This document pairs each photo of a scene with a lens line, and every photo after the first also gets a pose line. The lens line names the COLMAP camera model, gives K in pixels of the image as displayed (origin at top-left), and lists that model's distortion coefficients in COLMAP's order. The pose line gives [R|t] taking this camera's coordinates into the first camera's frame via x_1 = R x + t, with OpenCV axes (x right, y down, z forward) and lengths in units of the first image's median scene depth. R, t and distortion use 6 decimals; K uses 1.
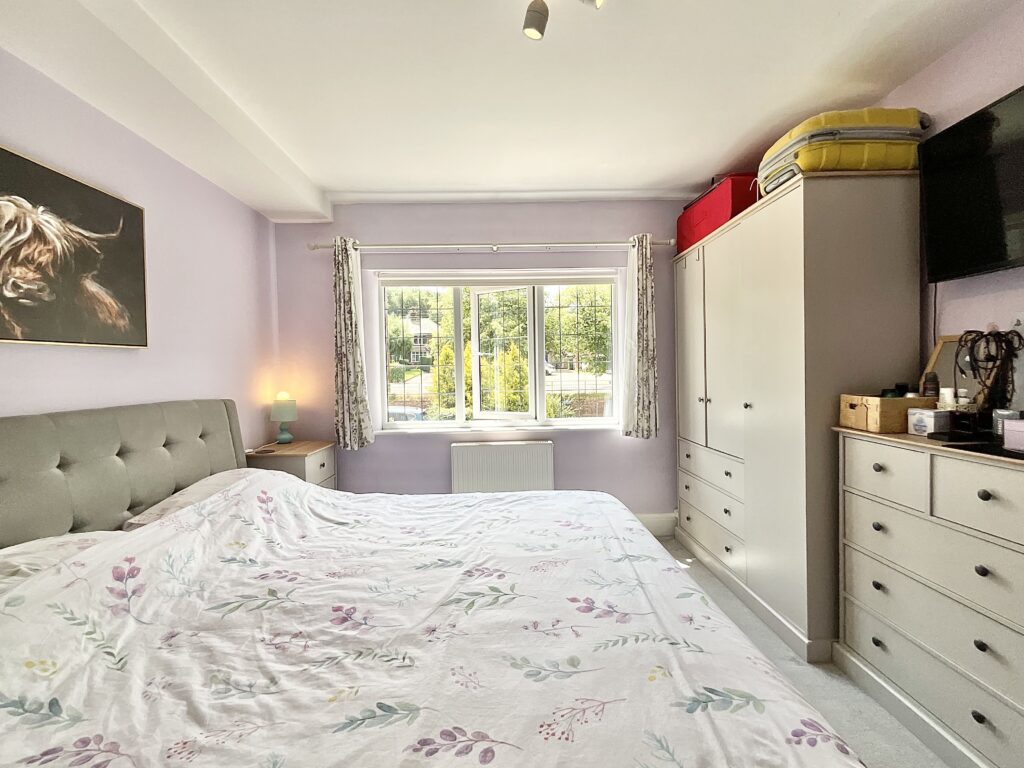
lens RADIAL K [[415.2, 0, 512.0], [0, 415.2, 384.0], [0, 0, 1]] dist [-0.000619, 0.000383]
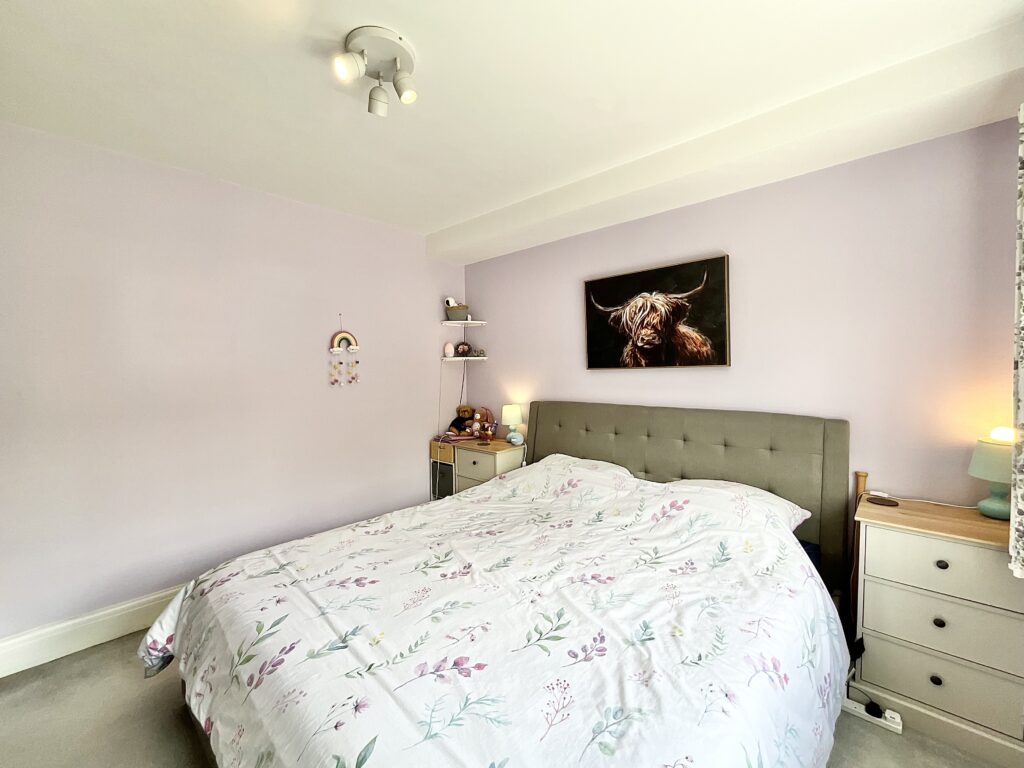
lens RADIAL K [[431.8, 0, 512.0], [0, 431.8, 384.0], [0, 0, 1]] dist [0.000060, 0.000151]
pose [[-0.699115, 0.049220, -0.713313, 0.554782], [-0.002616, 0.997445, 0.071390, -0.135996], [0.715005, 0.051775, -0.697200, 1.586060]]
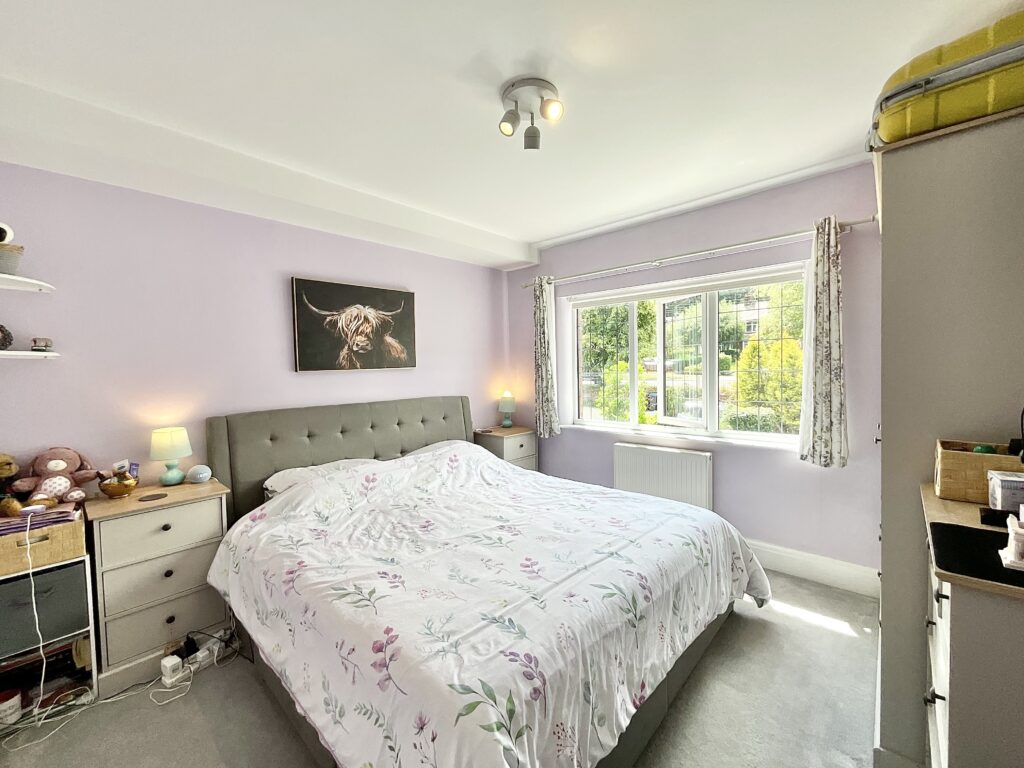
lens RADIAL K [[415.2, 0, 512.0], [0, 415.2, 384.0], [0, 0, 1]] dist [-0.000619, 0.000383]
pose [[0.723590, 0.031056, -0.689531, 0.762085], [-0.014877, 0.999457, 0.029403, -0.083050], [0.690069, -0.011017, 0.723659, -0.037408]]
